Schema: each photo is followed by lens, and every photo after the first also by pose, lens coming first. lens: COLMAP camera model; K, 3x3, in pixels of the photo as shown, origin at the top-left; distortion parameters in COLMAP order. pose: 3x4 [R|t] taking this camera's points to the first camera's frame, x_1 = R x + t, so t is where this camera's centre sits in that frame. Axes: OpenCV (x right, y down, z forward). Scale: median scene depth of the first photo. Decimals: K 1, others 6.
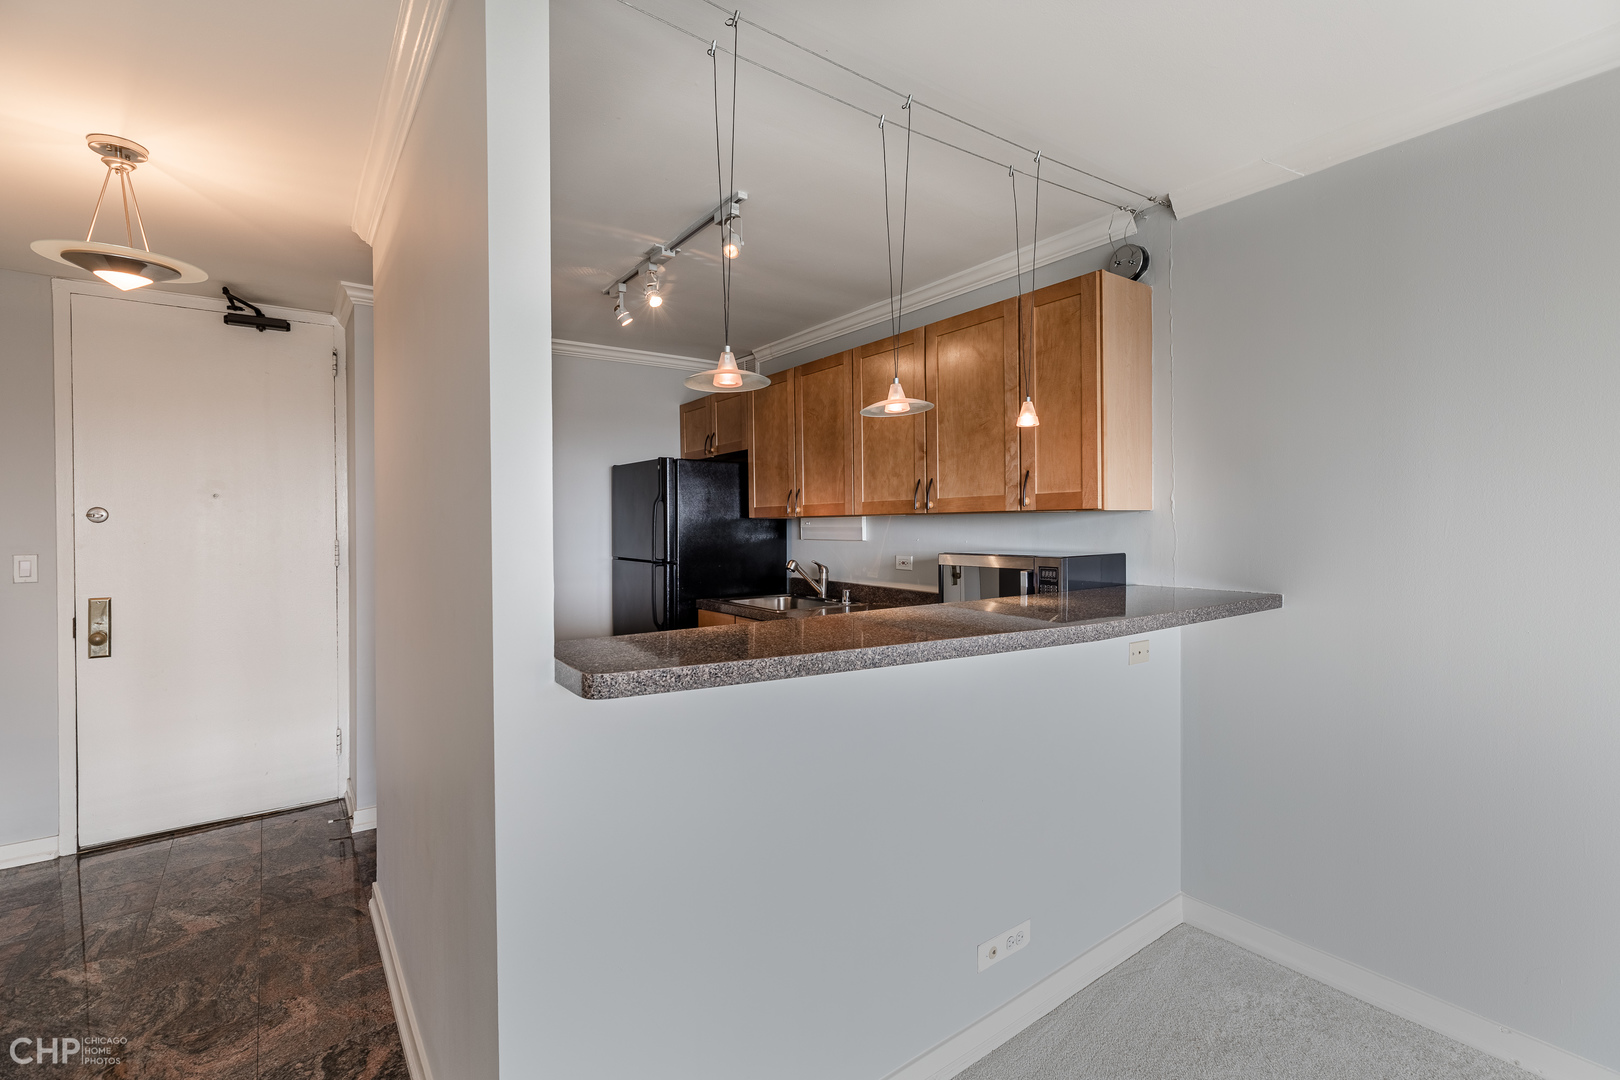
lens RADIAL K [[733.8, 0, 808.4], [0, 733.8, 536.5], [0, 0, 1]] dist [0.001247, 0.000467]
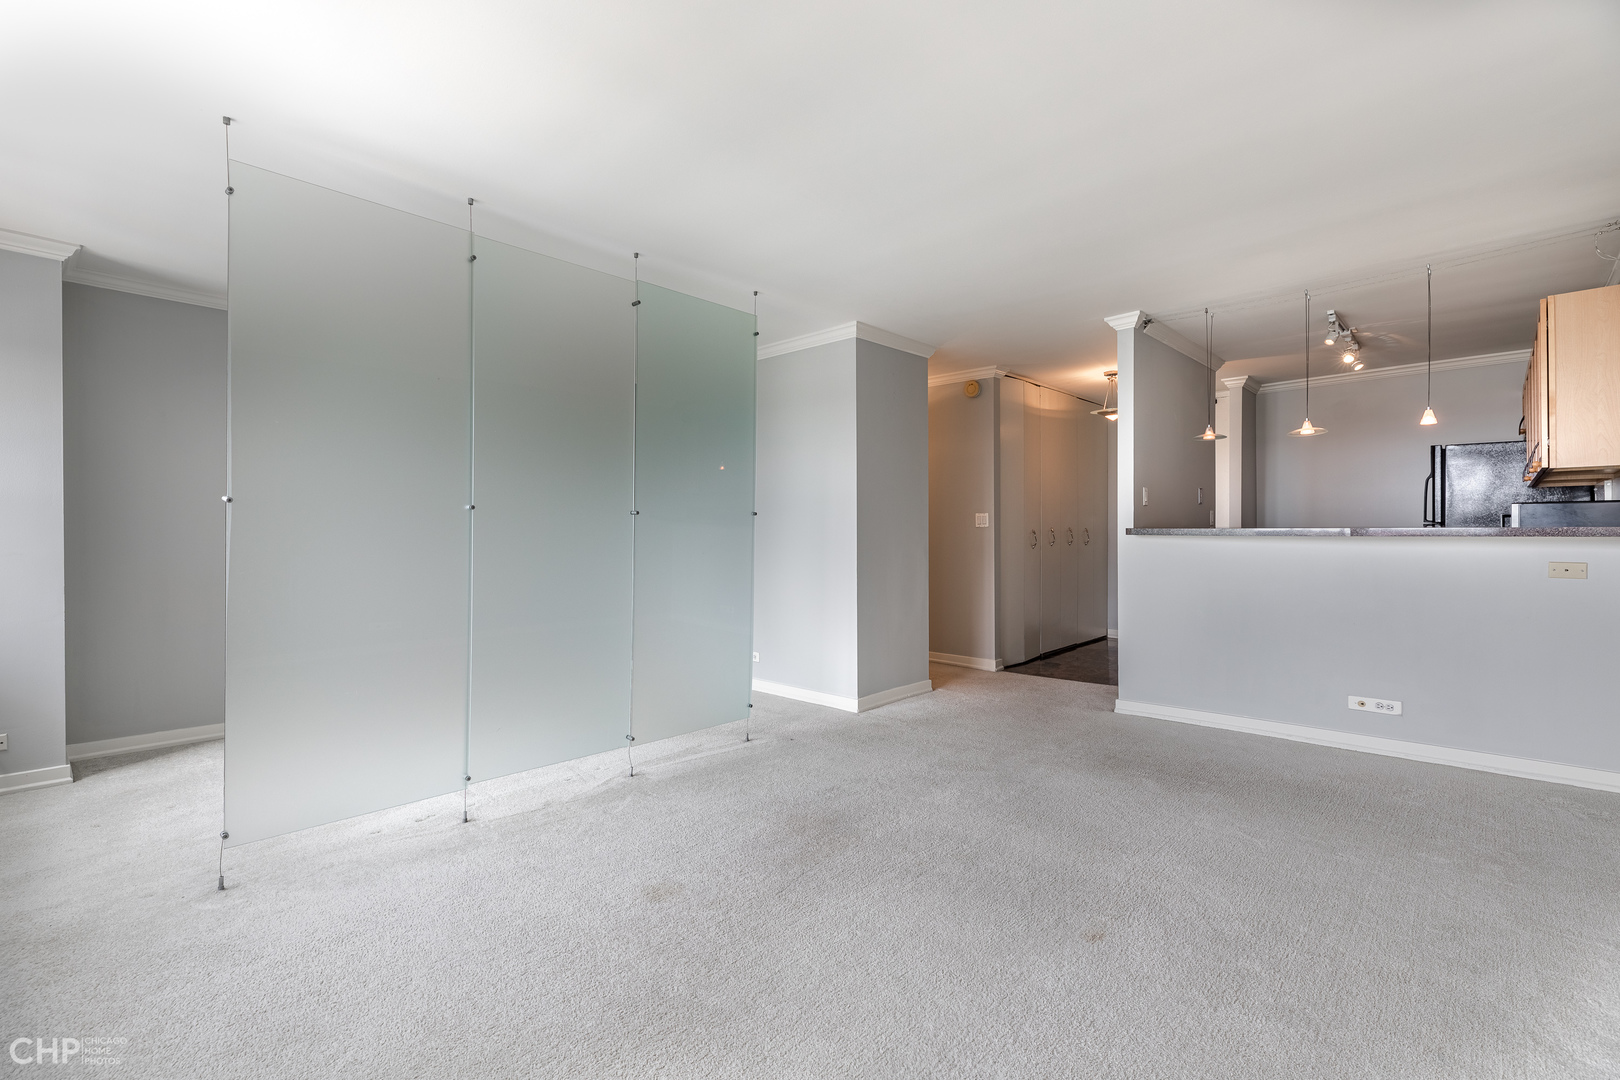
lens RADIAL K [[733.8, 0, 809.4], [0, 733.8, 531.1], [0, 0, 1]] dist [0.001247, 0.000467]
pose [[0.169758, 0.007462, -0.985457, 1.042822], [-0.011292, 0.999920, 0.005626, 0.062846], [0.985421, 0.010173, 0.169829, -0.421989]]
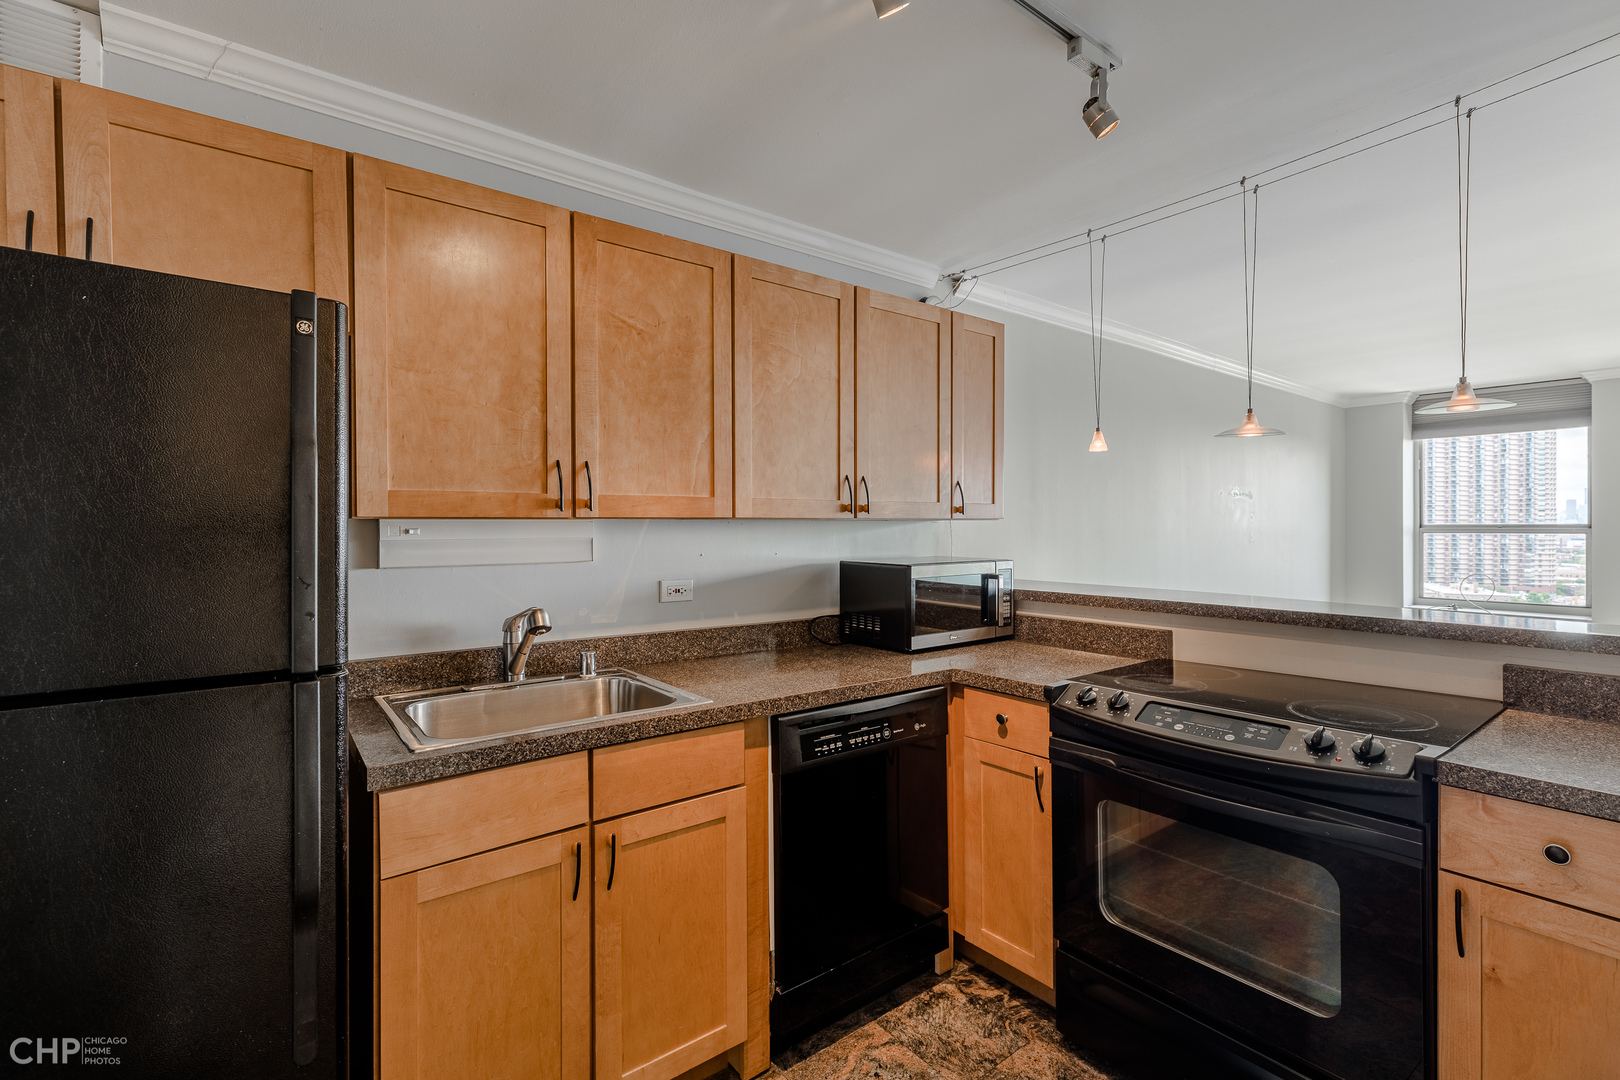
lens RADIAL K [[733.8, 0, 810.8], [0, 733.8, 527.5], [0, 0, 1]] dist [0.001247, 0.000467]
pose [[-0.013030, 0.000136, 0.999915, -0.544665], [0.016320, 0.999867, 0.000076, -0.019513], [-0.999782, 0.016319, -0.013030, 0.909361]]
